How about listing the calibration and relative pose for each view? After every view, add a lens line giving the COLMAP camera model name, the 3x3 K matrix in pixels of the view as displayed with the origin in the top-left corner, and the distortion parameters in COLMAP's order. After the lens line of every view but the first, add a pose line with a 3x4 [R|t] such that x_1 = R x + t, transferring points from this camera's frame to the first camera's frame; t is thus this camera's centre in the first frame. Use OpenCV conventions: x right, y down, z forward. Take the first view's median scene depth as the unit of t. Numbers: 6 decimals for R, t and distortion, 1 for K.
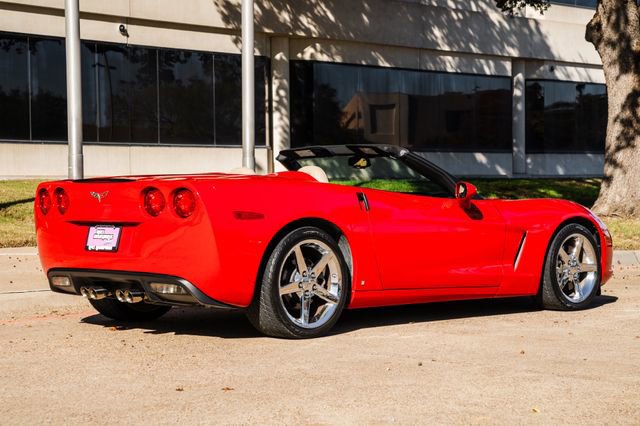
lens RADIAL K [[1255.7, 0, 310.9], [0, 1255.7, 212.5], [0, 0, 1]] dist [0.261234, -0.100379]
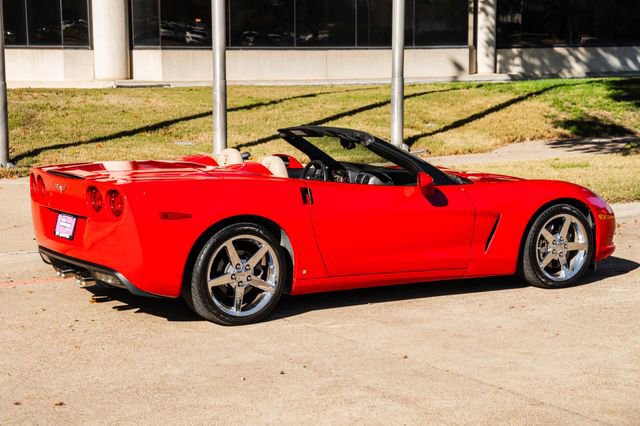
lens RADIAL K [[1222.0, 0, 322.4], [0, 1222.0, 211.6], [0, 0, 1]] dist [0.315368, 0.501510]
pose [[0.978637, 0.033136, -0.202908, 0.093636], [-0.012307, 0.994599, 0.103064, -0.036256], [0.205228, -0.098365, 0.973759, -0.004011]]
